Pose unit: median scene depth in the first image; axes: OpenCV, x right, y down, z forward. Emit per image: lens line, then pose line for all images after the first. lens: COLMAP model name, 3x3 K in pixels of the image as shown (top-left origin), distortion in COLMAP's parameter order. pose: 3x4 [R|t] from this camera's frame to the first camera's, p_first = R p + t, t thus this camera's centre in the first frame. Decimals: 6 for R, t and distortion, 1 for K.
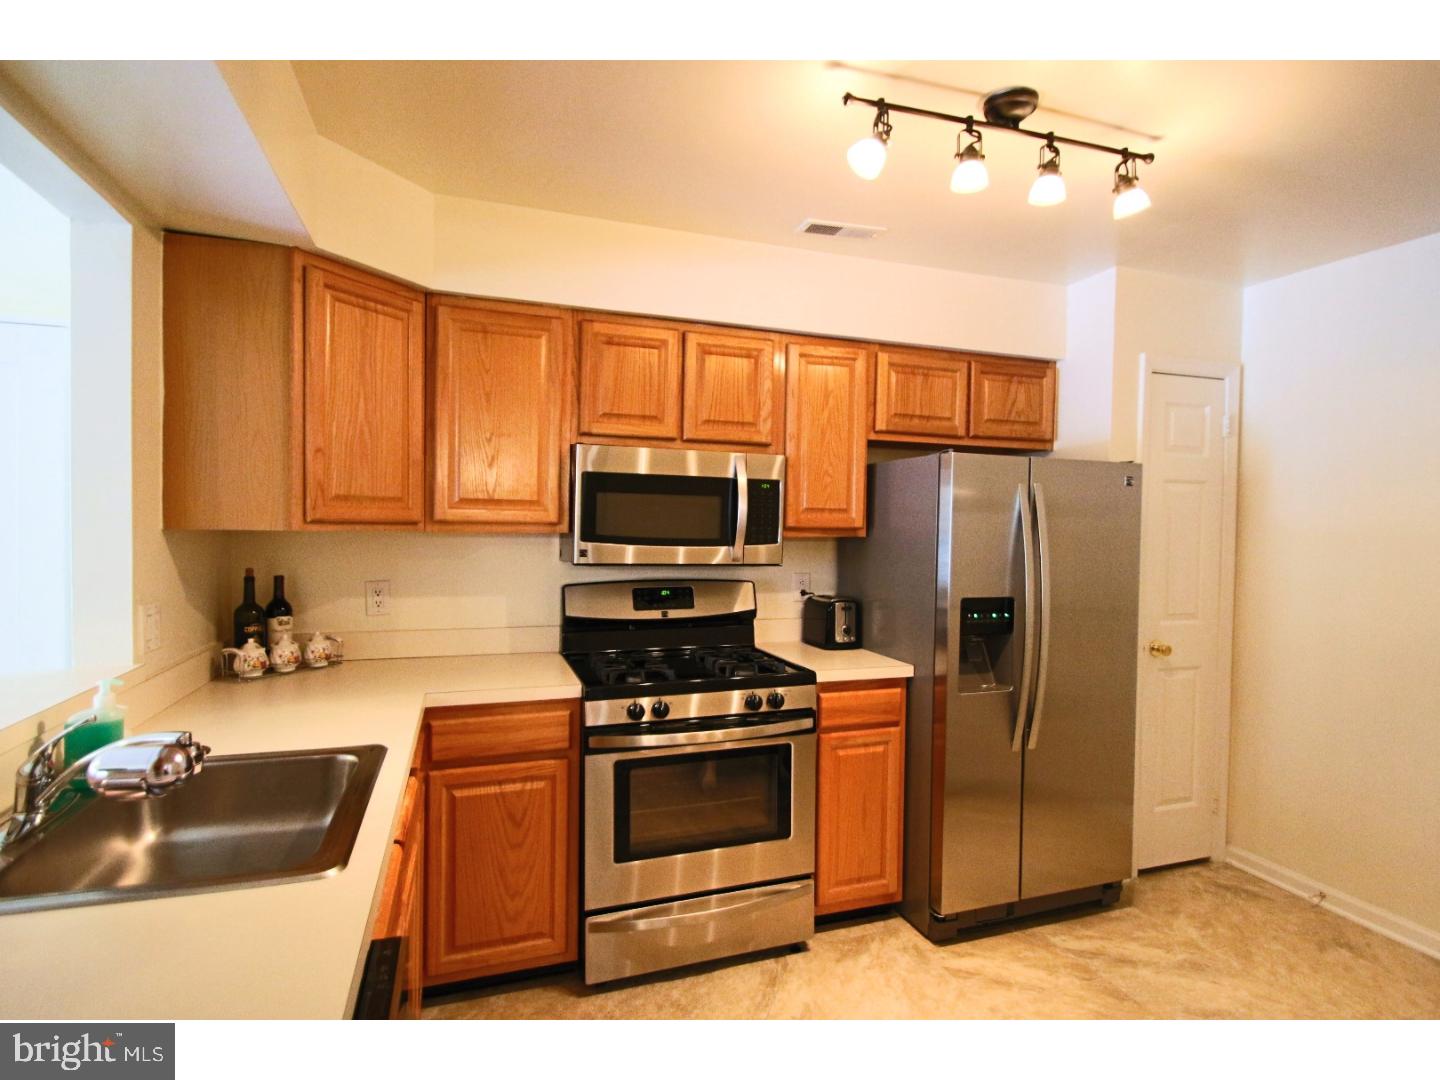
lens RADIAL K [[746.6, 0, 736.9], [0, 746.6, 537.3], [0, 0, 1]] dist [0.000280, 0.000146]
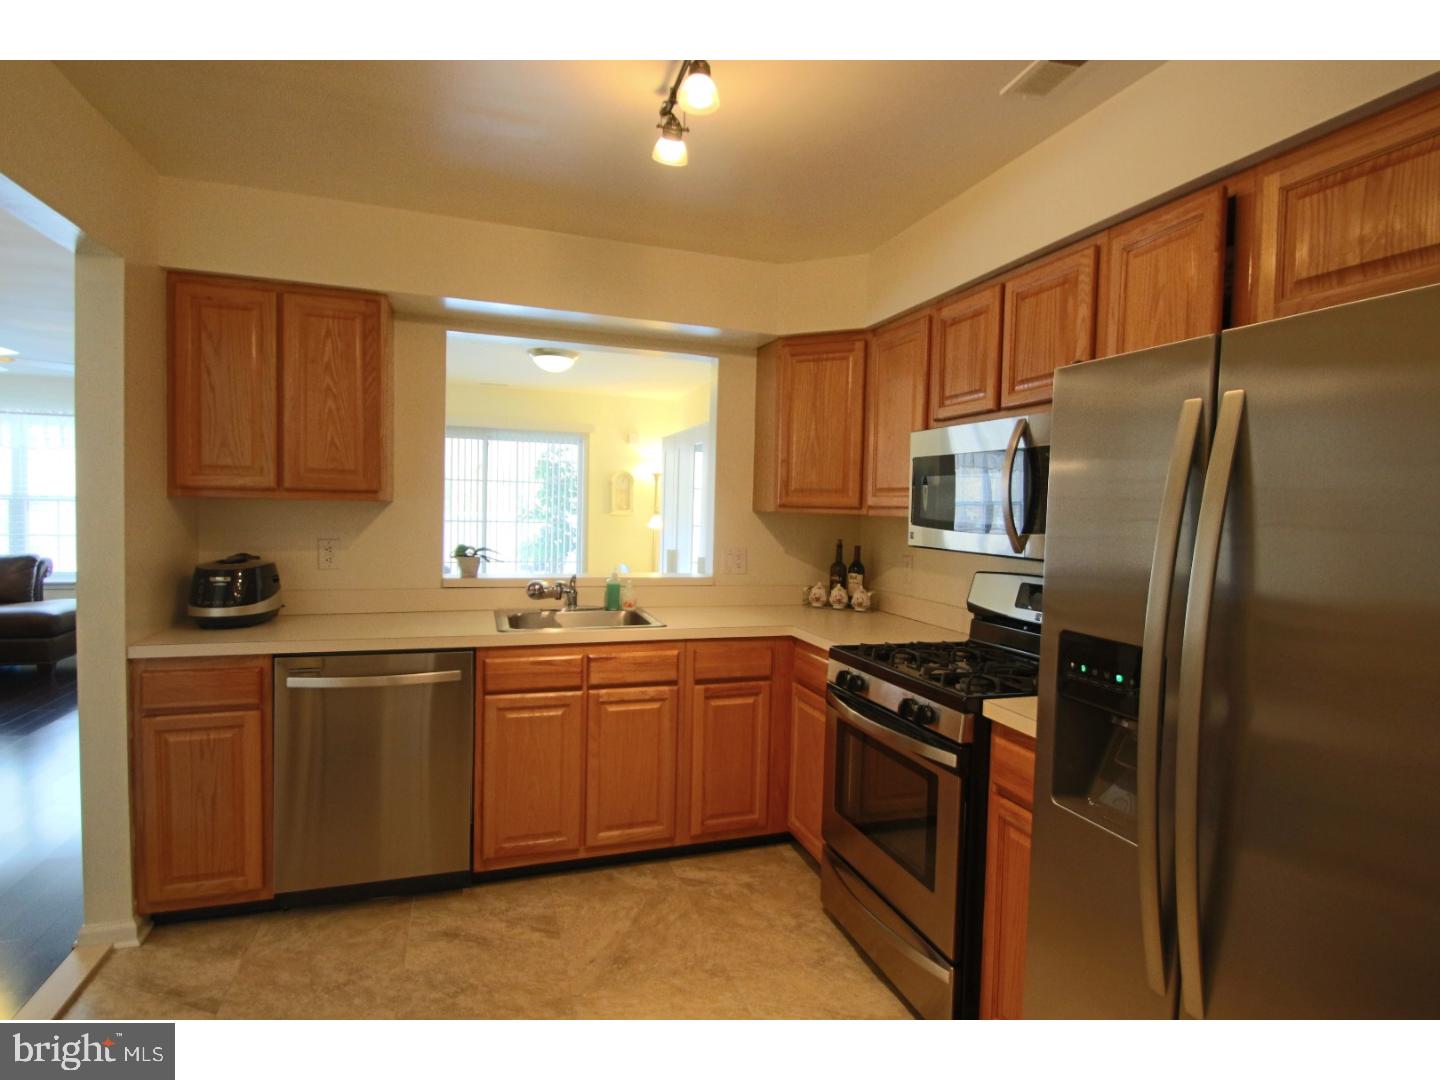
lens RADIAL K [[746.6, 0, 736.9], [0, 746.6, 537.3], [0, 0, 1]] dist [0.000280, 0.000146]
pose [[-0.001796, 0.021706, -0.999763, 0.885372], [-0.045099, 0.998745, 0.021765, 0.012829], [0.998981, 0.045127, -0.000815, 0.786246]]
